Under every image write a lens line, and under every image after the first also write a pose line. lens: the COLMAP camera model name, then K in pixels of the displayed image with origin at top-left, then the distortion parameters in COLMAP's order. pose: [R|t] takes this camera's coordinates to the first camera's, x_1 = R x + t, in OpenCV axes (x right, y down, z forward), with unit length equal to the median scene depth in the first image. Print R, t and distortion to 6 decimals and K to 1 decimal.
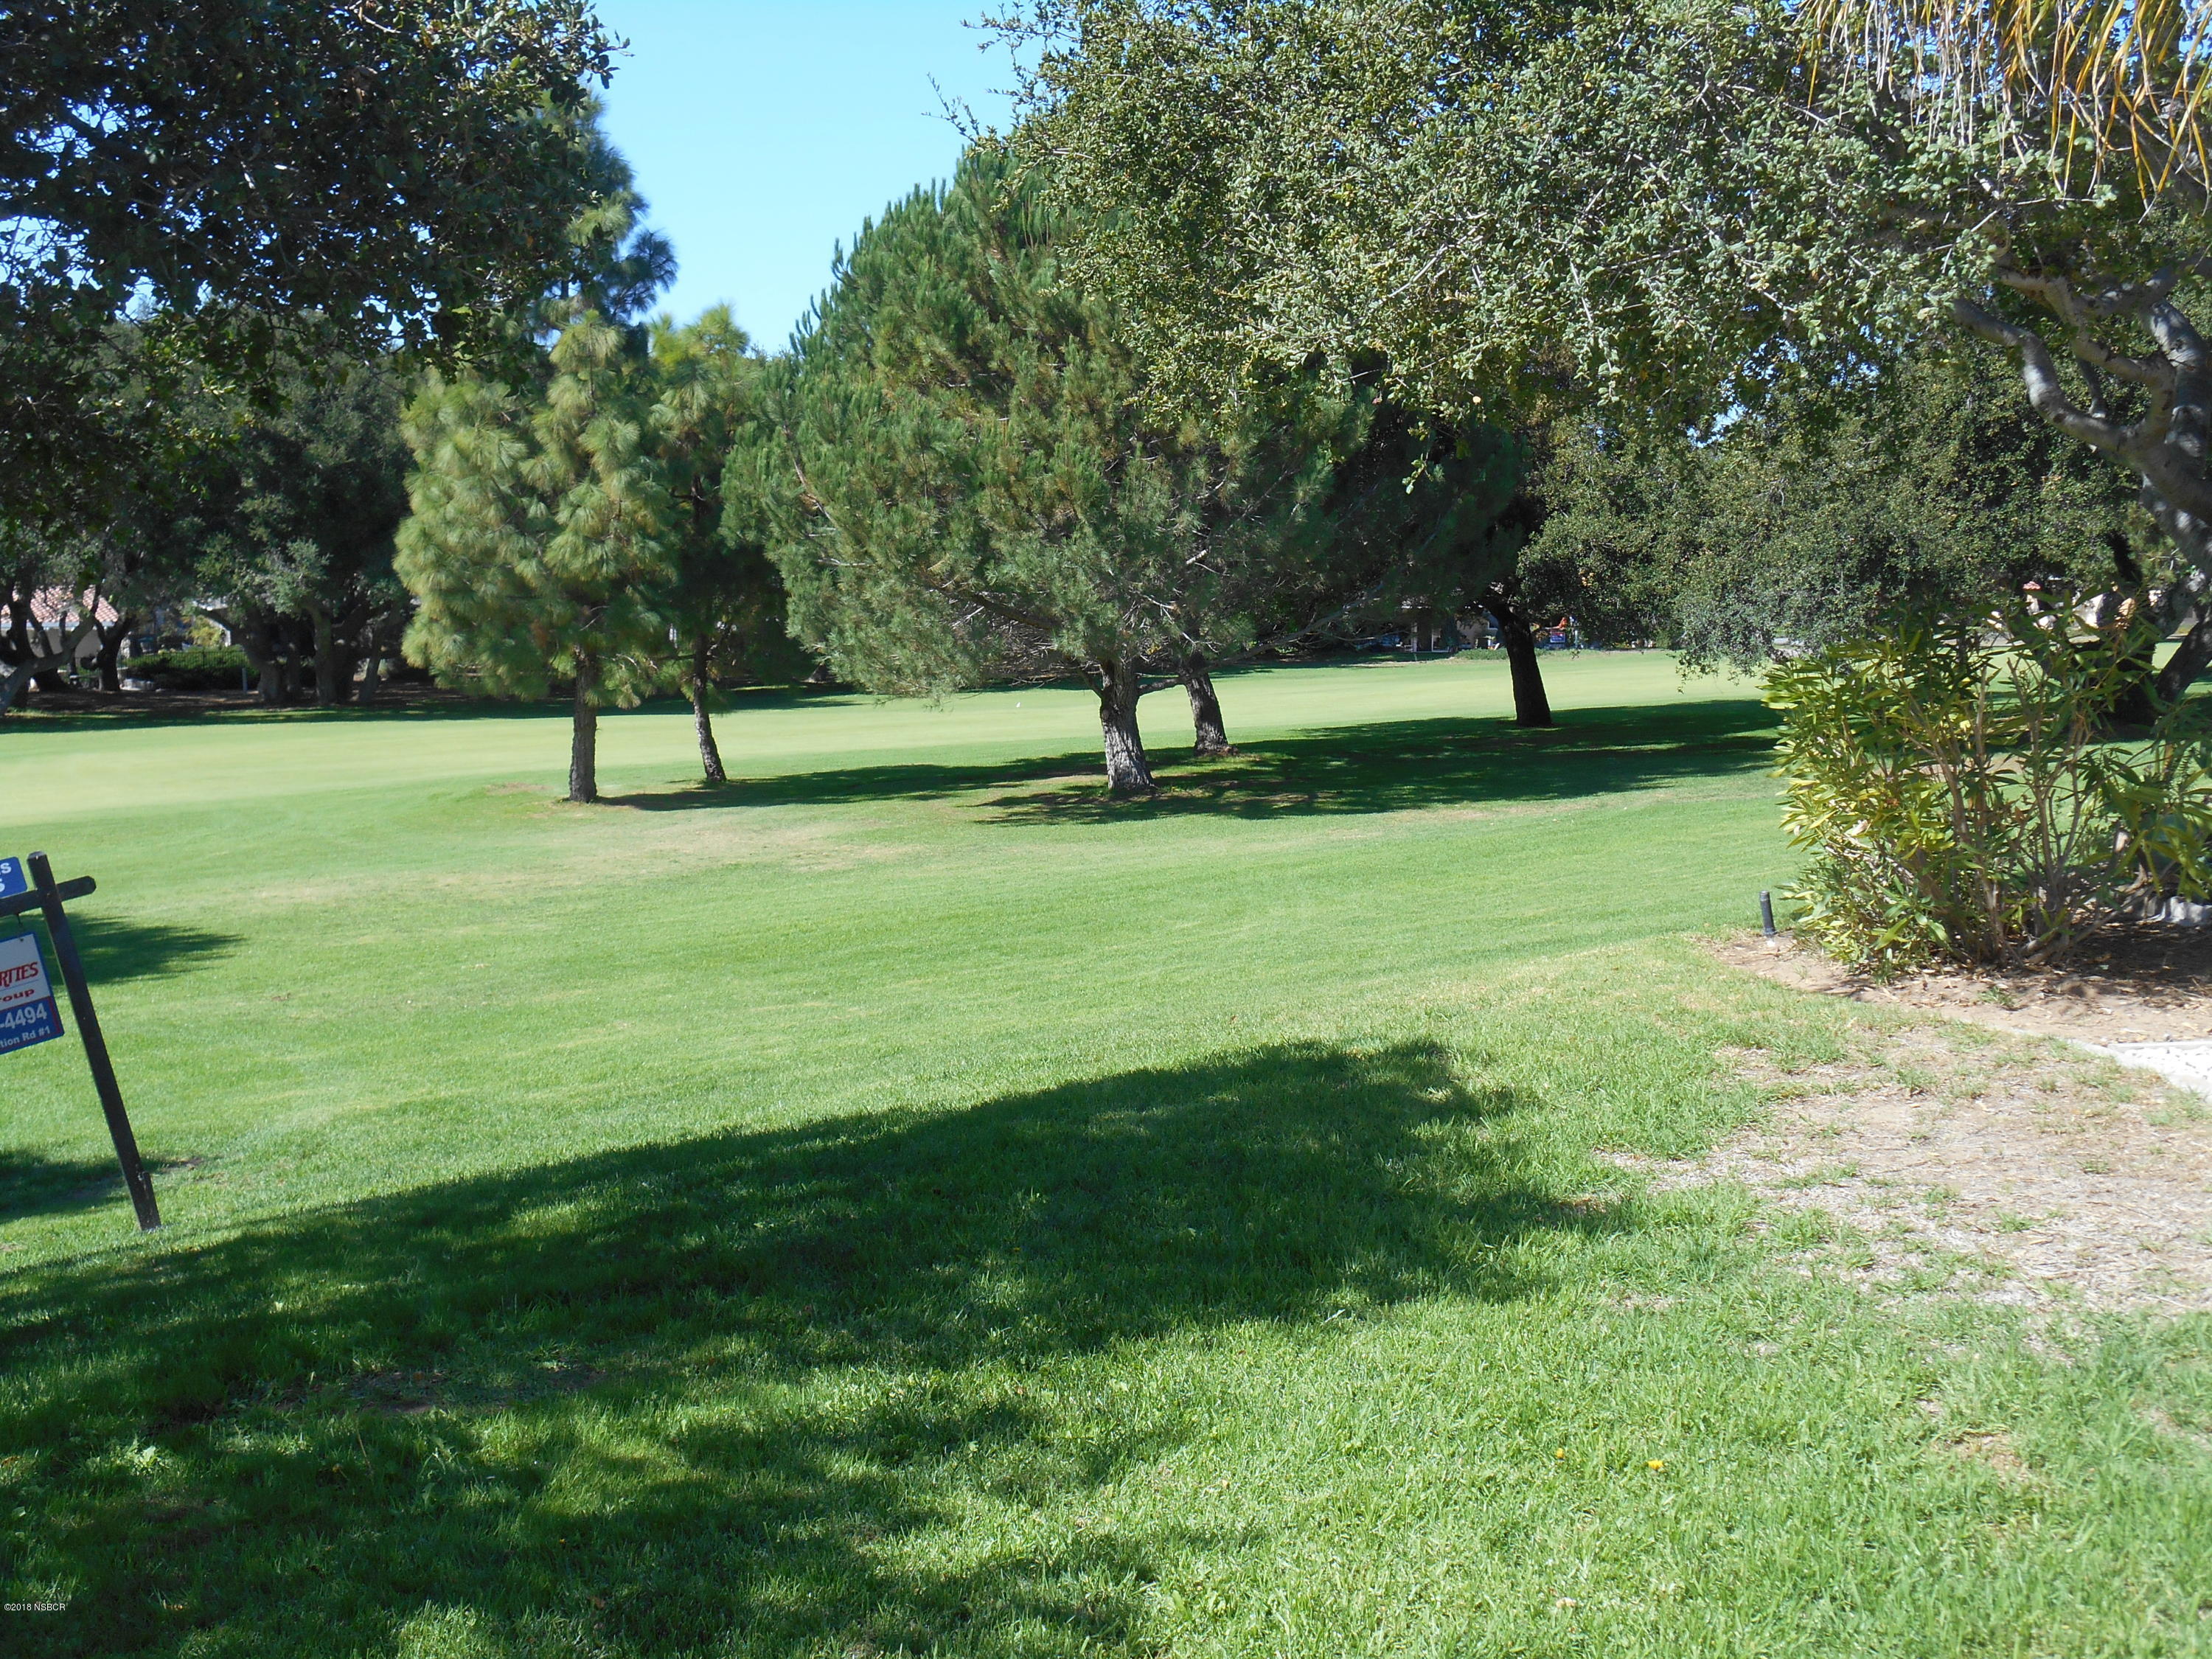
lens RADIAL K [[2649.4, 0, 1104.7], [0, 2649.4, 833.5], [0, 0, 1]] dist [0.112904, 0.000000]
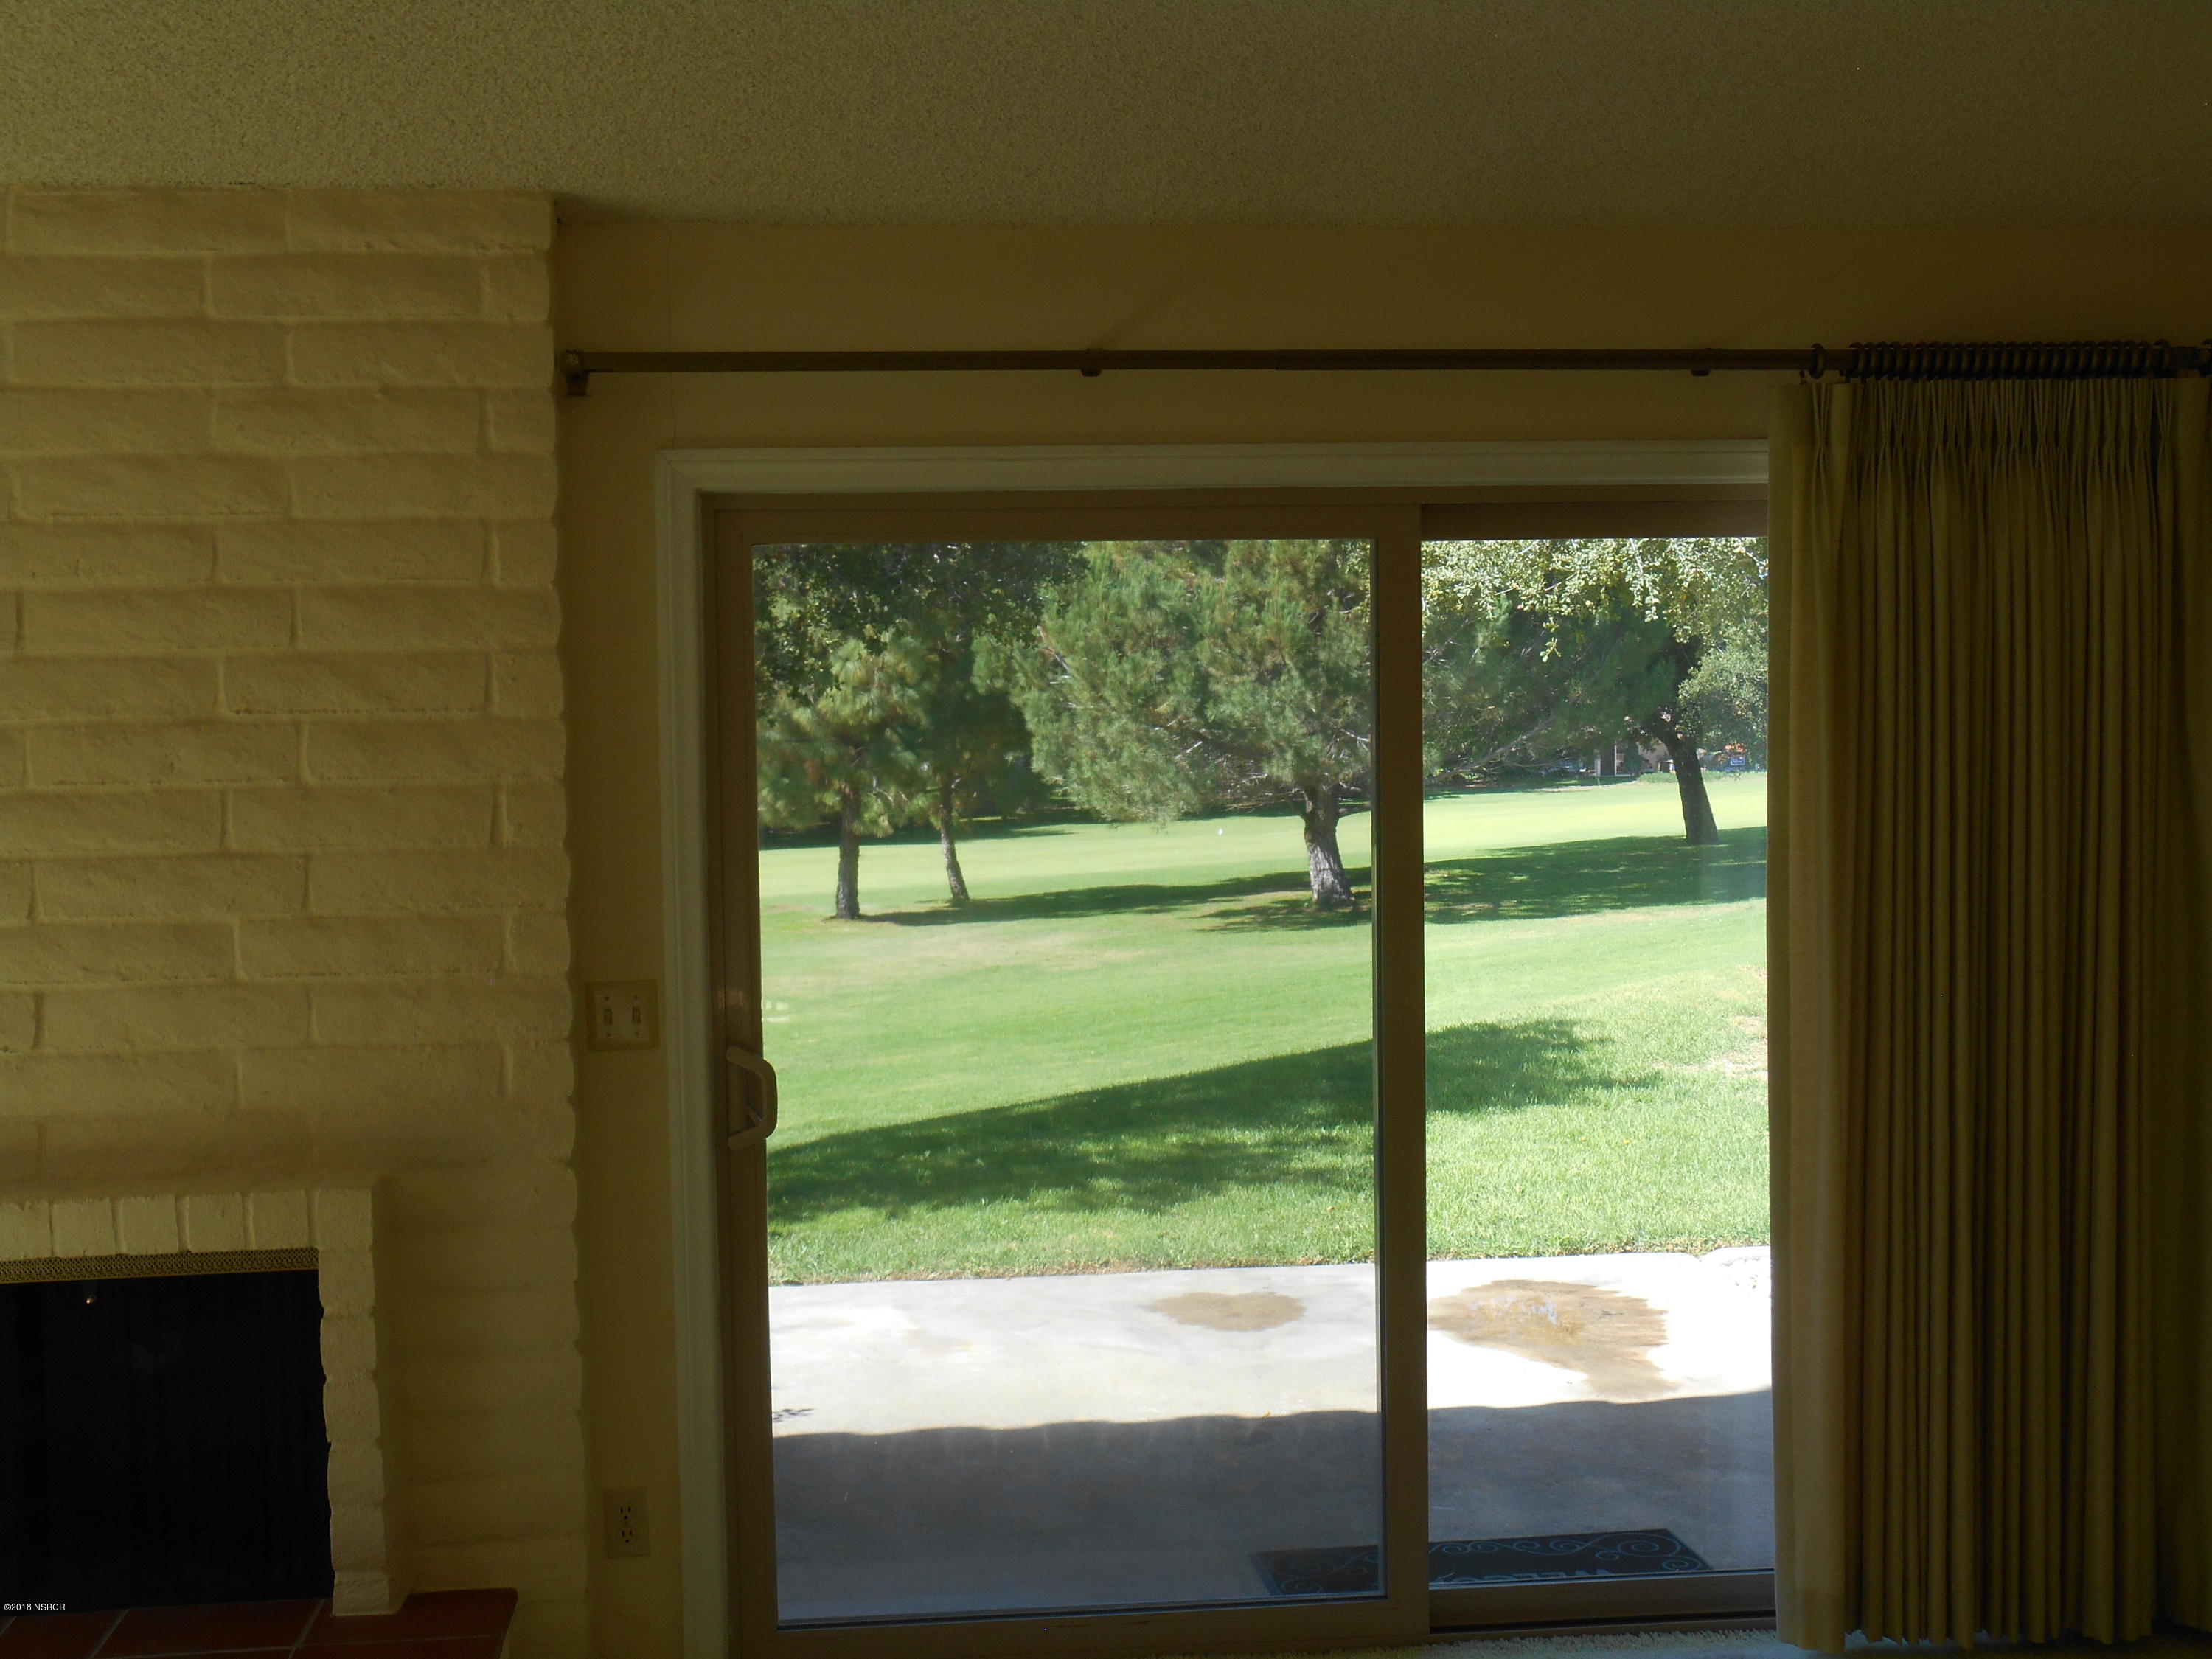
lens RADIAL K [[2649.4, 0, 1135.2], [0, 2649.4, 773.0], [0, 0, 1]] dist [0.112904, 0.000000]
pose [[0.998099, -0.015111, -0.059745, -0.006583], [0.010781, 0.997336, -0.072140, 0.009742], [0.060676, 0.071359, 0.995604, -0.134865]]
